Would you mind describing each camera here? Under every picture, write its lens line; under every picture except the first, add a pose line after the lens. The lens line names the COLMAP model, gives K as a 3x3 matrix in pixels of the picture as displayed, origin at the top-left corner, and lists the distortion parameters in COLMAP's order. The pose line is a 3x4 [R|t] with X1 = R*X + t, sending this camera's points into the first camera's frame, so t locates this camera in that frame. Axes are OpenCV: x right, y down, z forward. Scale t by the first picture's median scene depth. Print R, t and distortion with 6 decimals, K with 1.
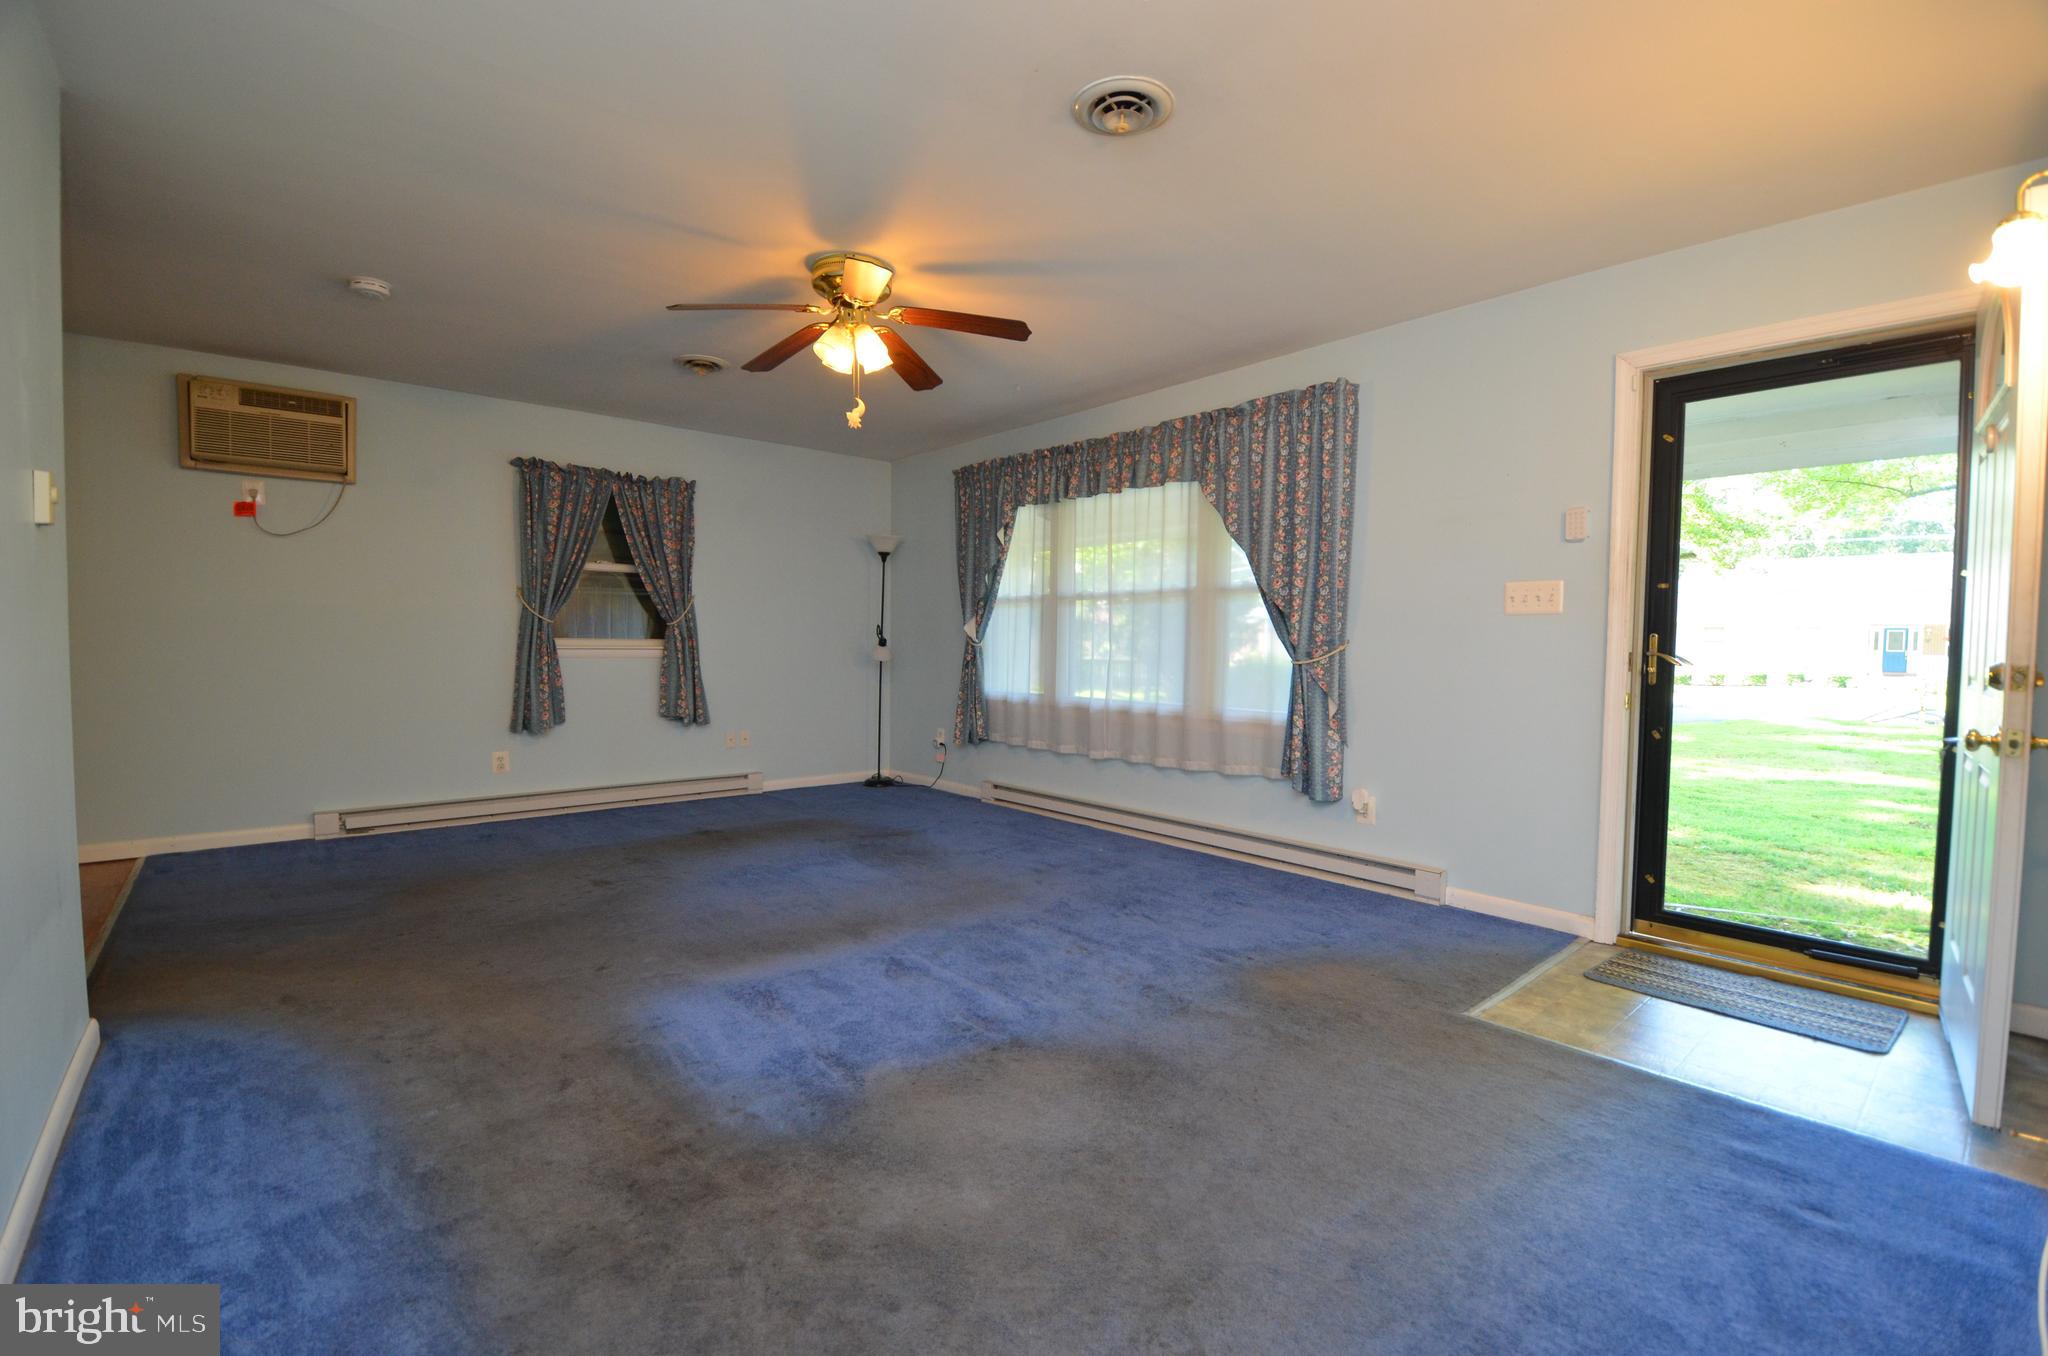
lens RADIAL K [[875.6, 0, 1020.1], [0, 875.6, 676.9], [0, 0, 1]] dist [-0.016165, -0.001069]
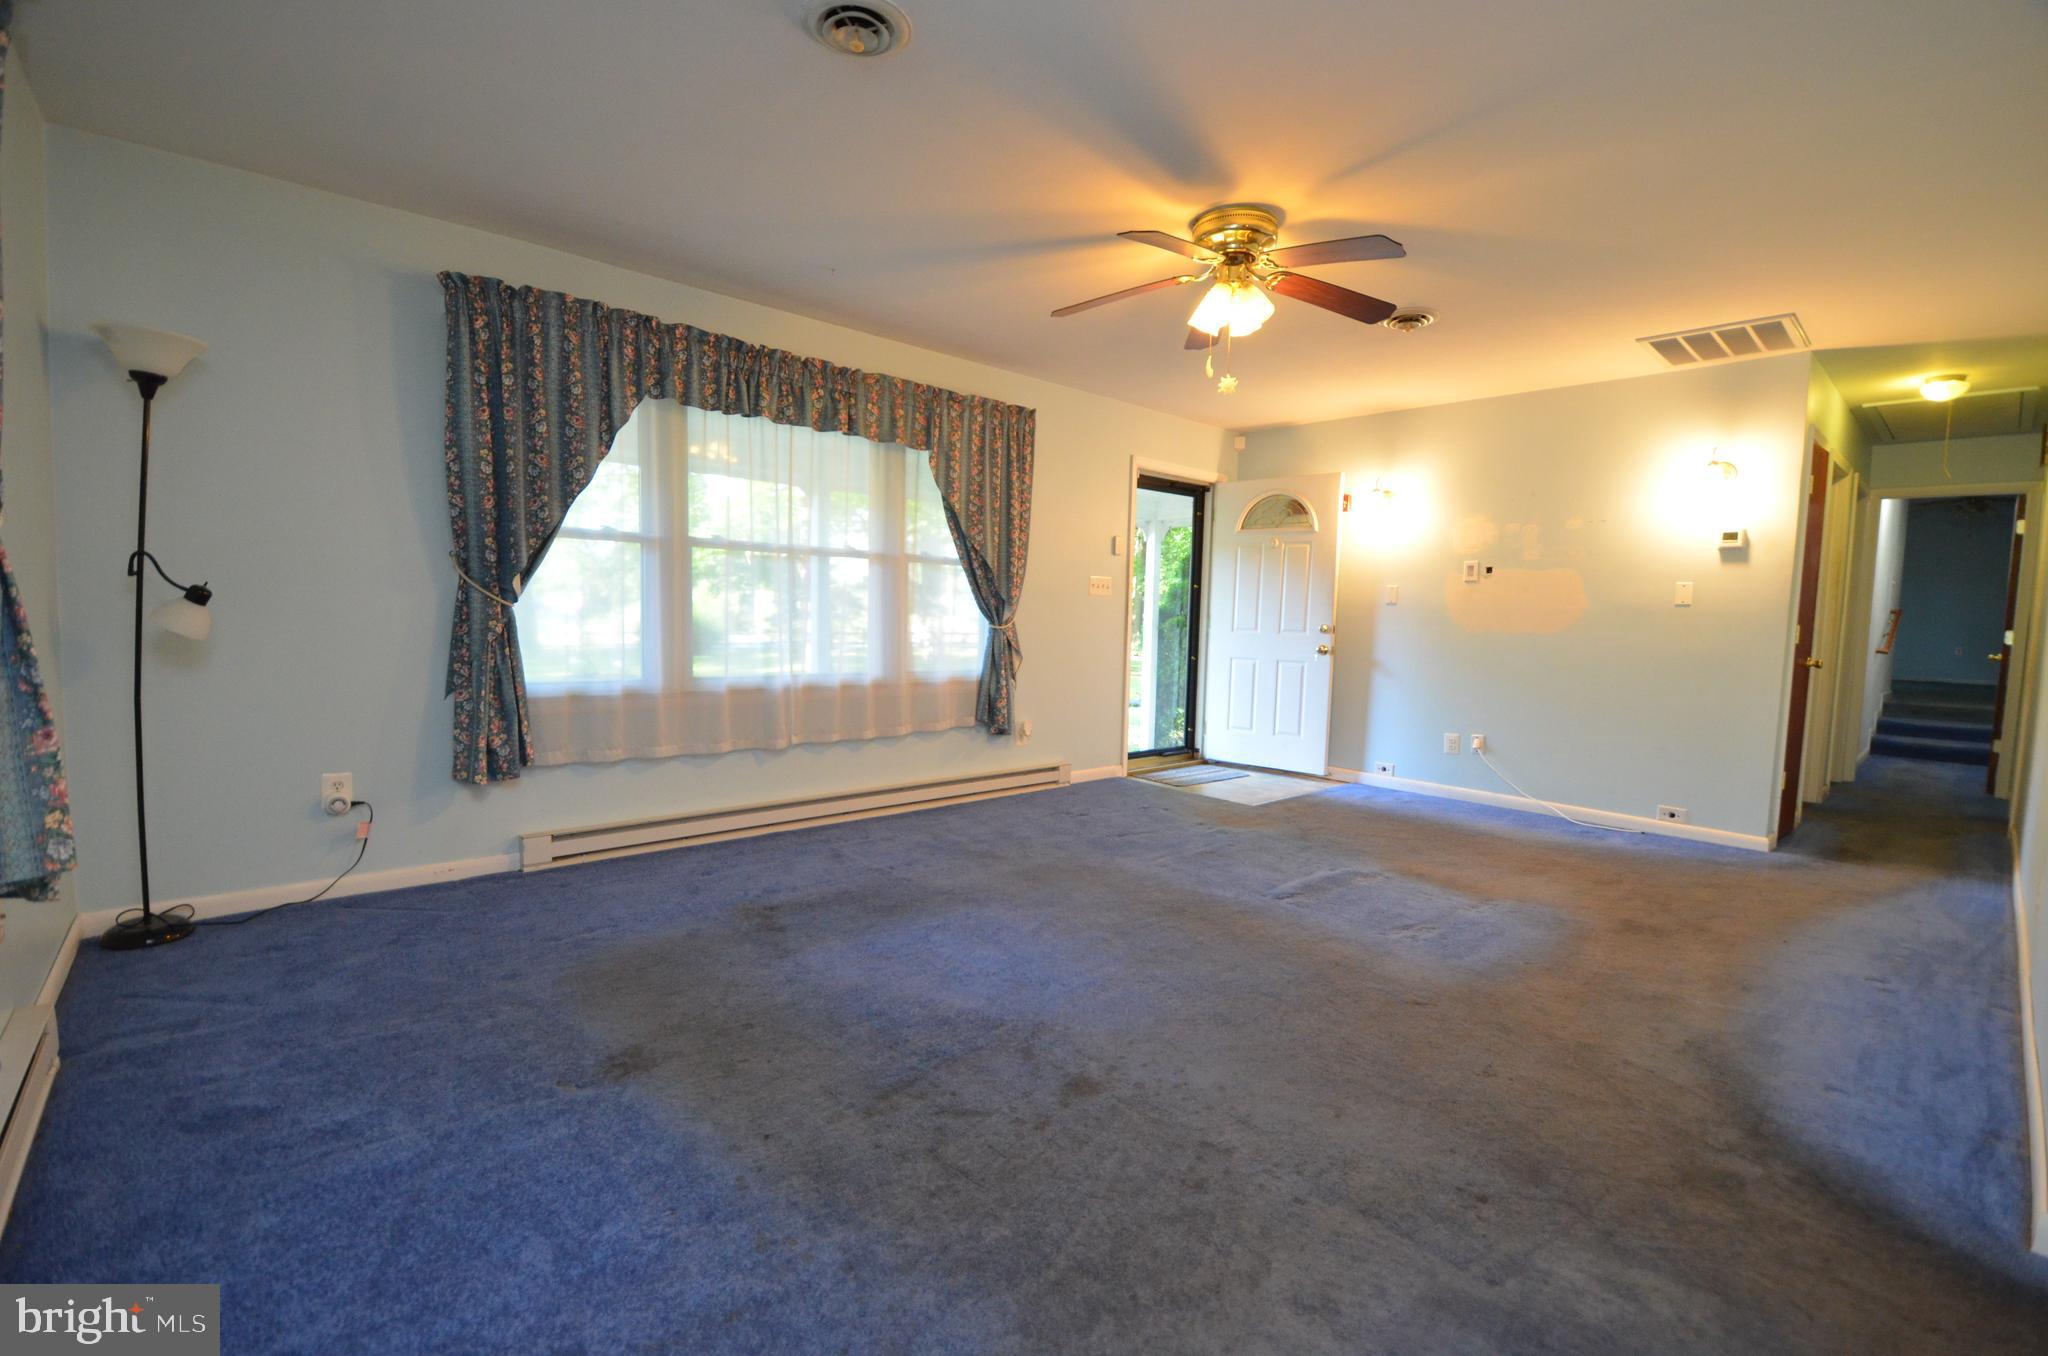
lens RADIAL K [[875.6, 0, 1019.5], [0, 875.6, 681.0], [0, 0, 1]] dist [-0.016165, -0.001069]
pose [[-0.004886, -0.087085, 0.996189, -0.699443], [0.015531, 0.996074, 0.087151, -0.036355], [-0.999867, 0.015898, -0.003515, 0.747214]]
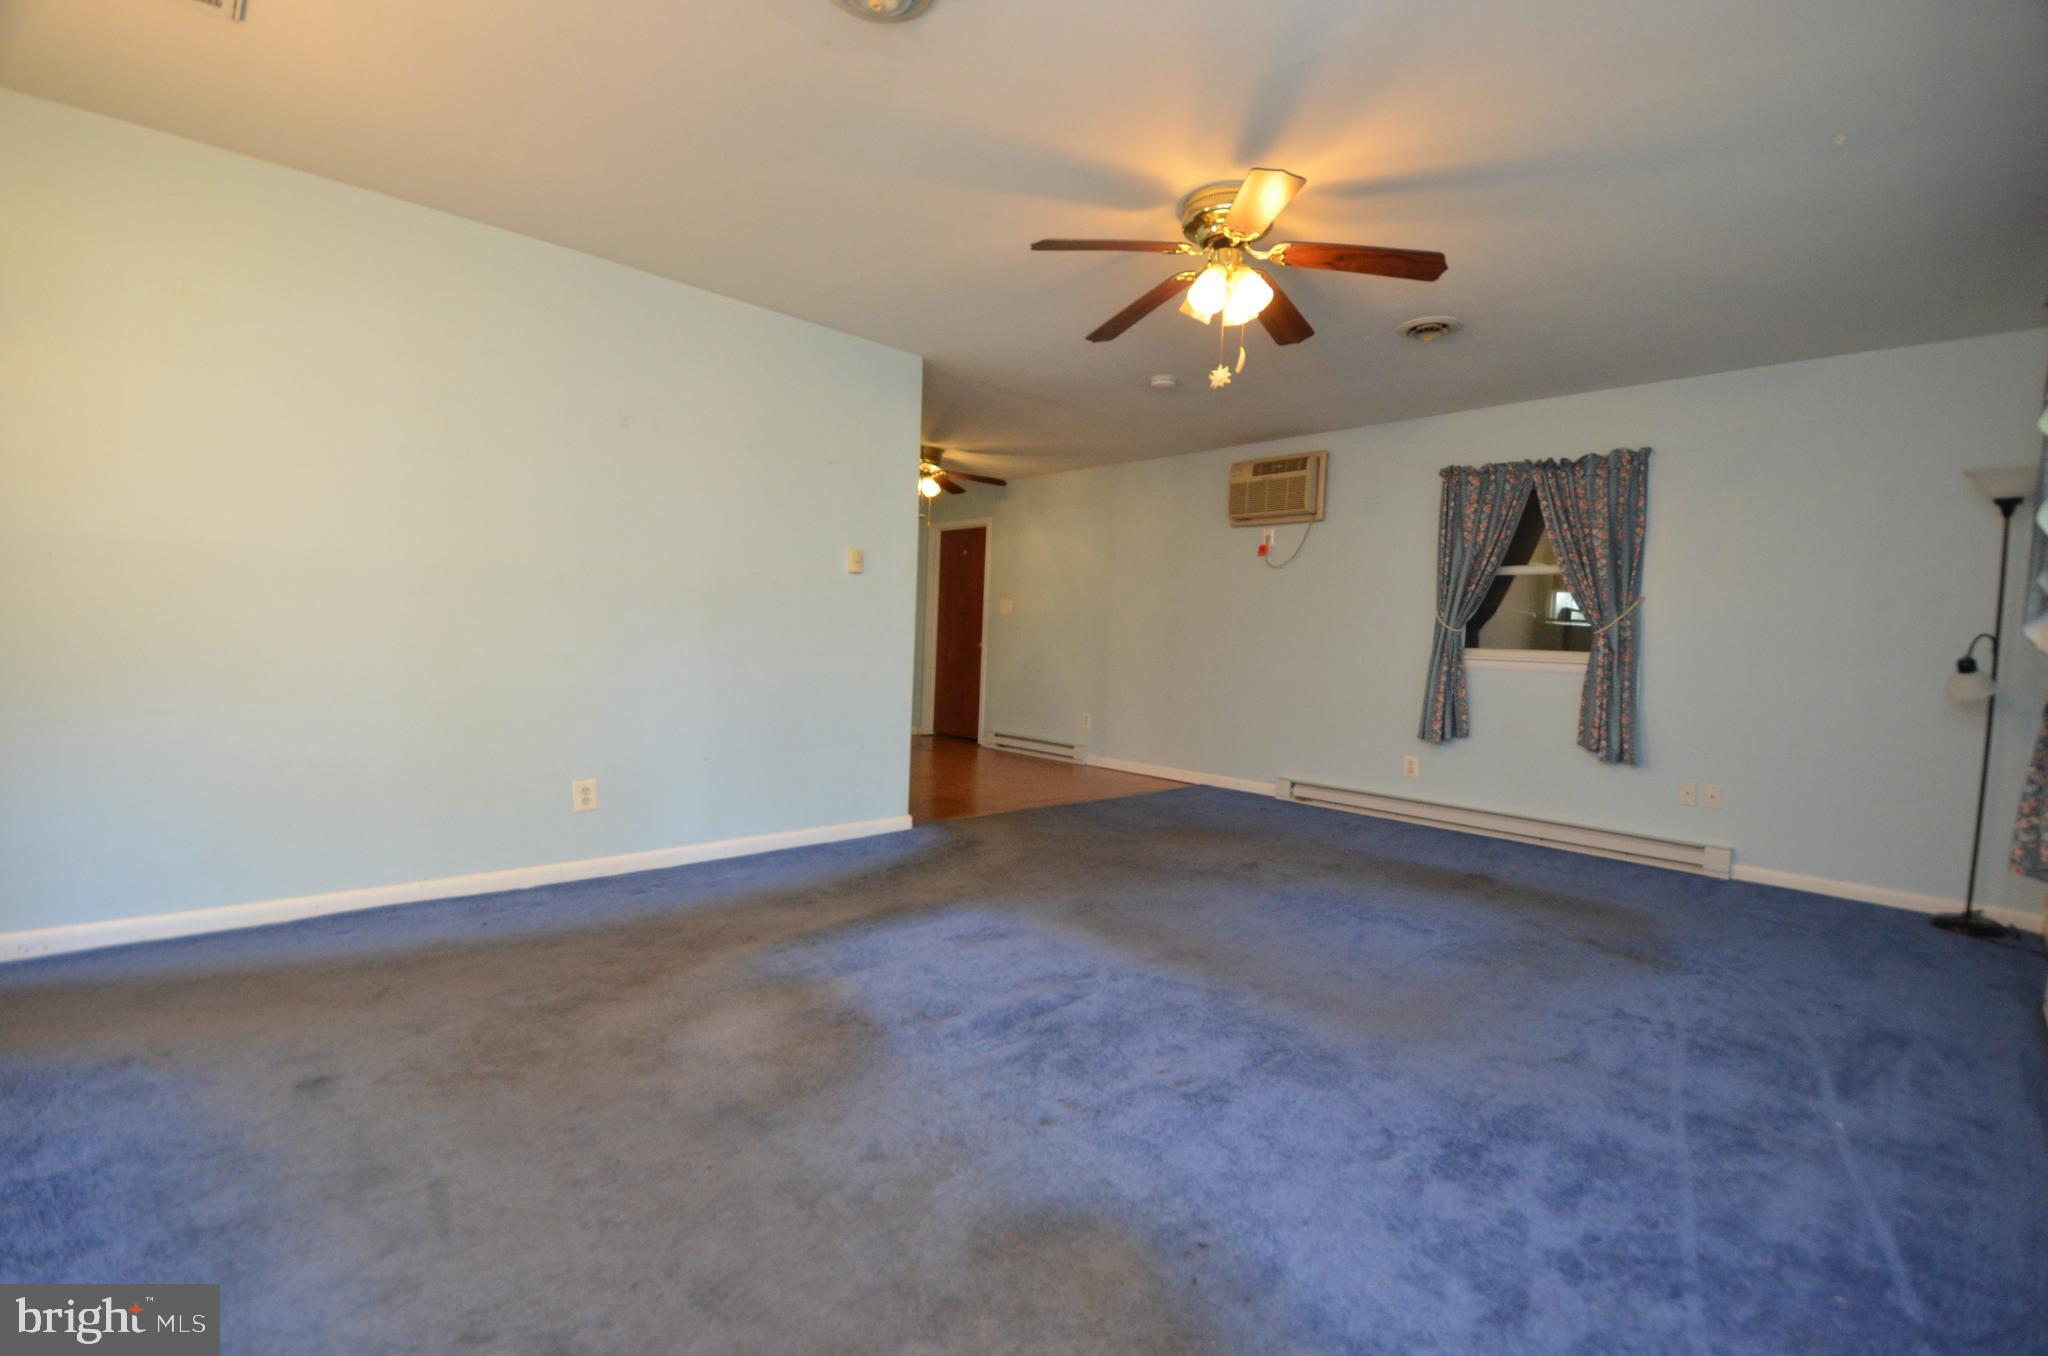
lens RADIAL K [[875.6, 0, 1026.5], [0, 875.6, 682.7], [0, 0, 1]] dist [-0.016165, -0.001069]
pose [[0.043683, 0.040081, -0.998241, 0.420512], [-0.077827, 0.996295, 0.036598, -0.003963], [0.996009, 0.076092, 0.046640, 0.486170]]
